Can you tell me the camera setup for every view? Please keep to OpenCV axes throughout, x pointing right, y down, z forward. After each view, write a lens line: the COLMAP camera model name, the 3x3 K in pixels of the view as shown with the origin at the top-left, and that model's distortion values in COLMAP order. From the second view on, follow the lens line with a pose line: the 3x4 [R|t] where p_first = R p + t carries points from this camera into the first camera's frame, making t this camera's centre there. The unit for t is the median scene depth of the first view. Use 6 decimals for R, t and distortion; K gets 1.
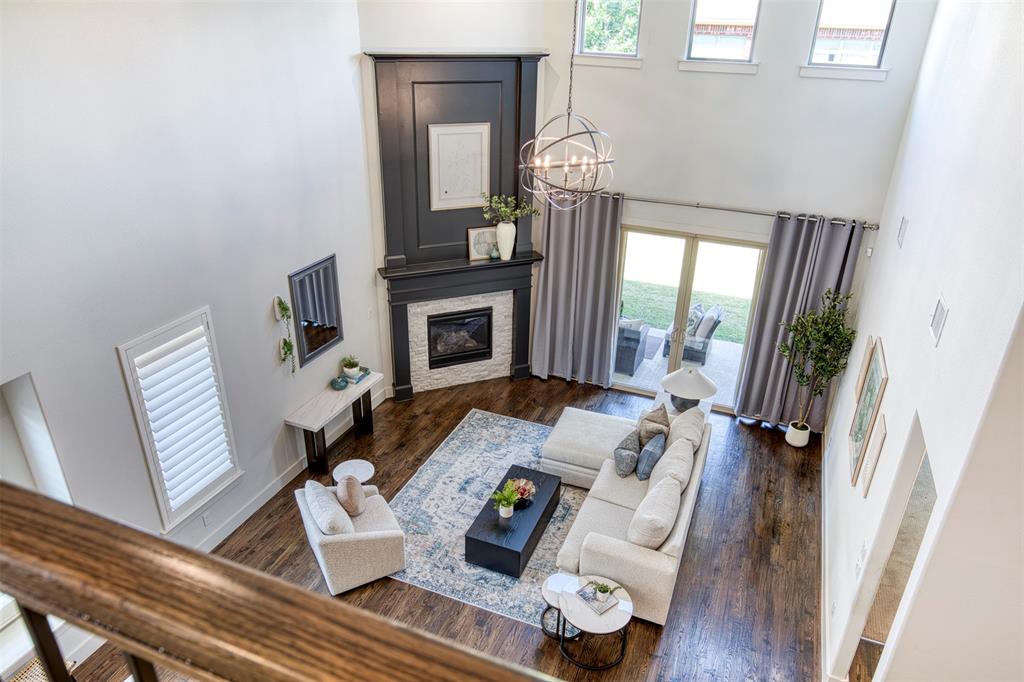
lens RADIAL K [[689.6, 0, 510.7], [0, 689.6, 347.9], [0, 0, 1]] dist [0.004501, -0.000659]
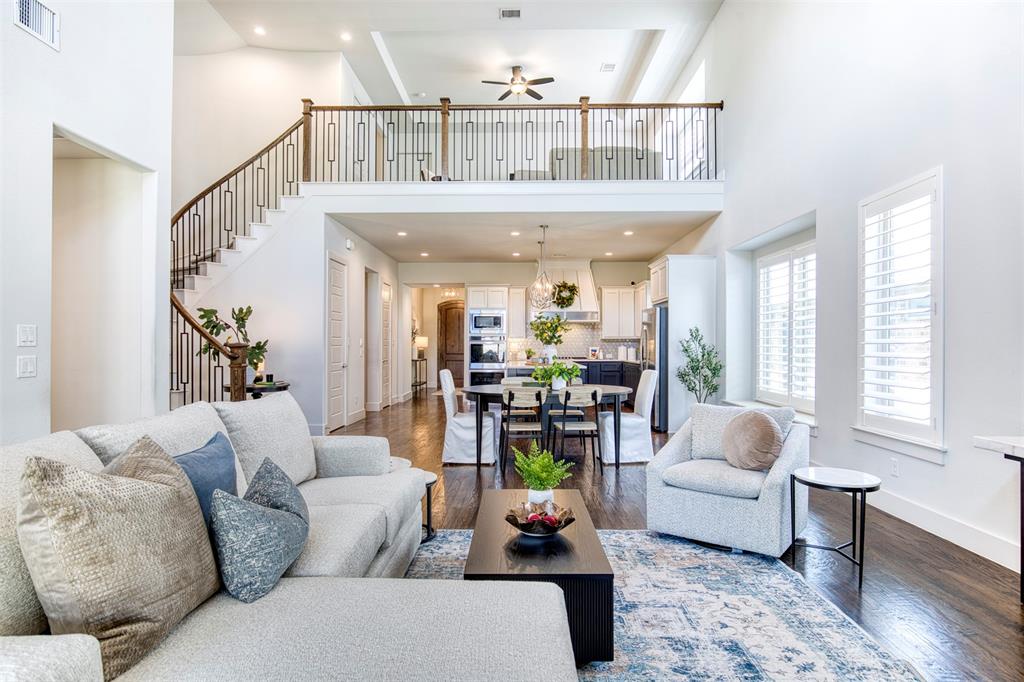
lens RADIAL K [[557.0, 0, 517.1], [0, 557.0, 343.2], [0, 0, 1]] dist [-0.017900, 0.001568]
pose [[-0.929993, -0.023445, -0.366829, 0.130821], [-0.180329, 0.898717, 0.399736, -0.031557], [0.320303, 0.437902, -0.840028, 1.010087]]
